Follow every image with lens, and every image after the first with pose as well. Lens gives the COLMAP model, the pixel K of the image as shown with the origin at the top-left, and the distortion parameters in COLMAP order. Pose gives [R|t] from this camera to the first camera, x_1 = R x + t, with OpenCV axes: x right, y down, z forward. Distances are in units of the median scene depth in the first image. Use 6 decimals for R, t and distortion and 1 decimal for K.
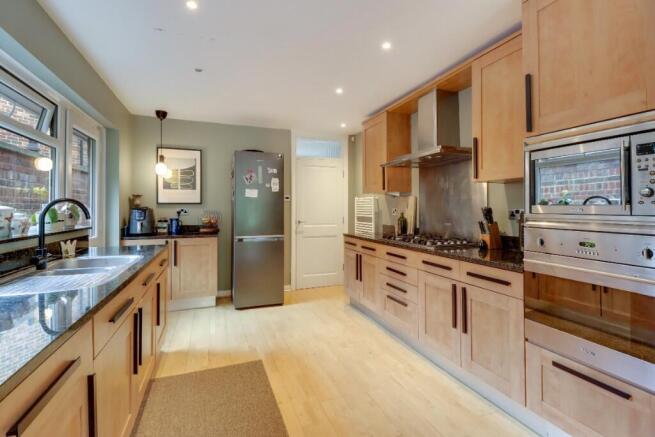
lens RADIAL K [[312.1, 0, 323.4], [0, 312.1, 216.2], [0, 0, 1]] dist [-0.012168, -0.004838]
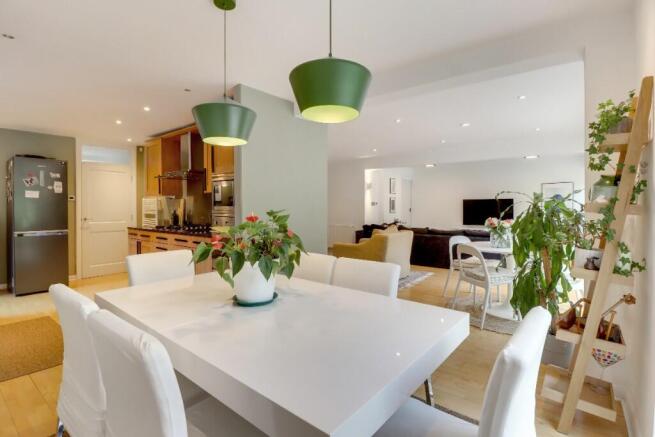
lens RADIAL K [[312.1, 0, 334.7], [0, 312.1, 212.7], [0, 0, 1]] dist [-0.012168, -0.004838]
pose [[0.832610, -0.007829, 0.553804, 0.070057], [0.010988, 0.999937, -0.002383, 0.009236], [-0.553750, 0.008070, 0.832644, -0.546854]]
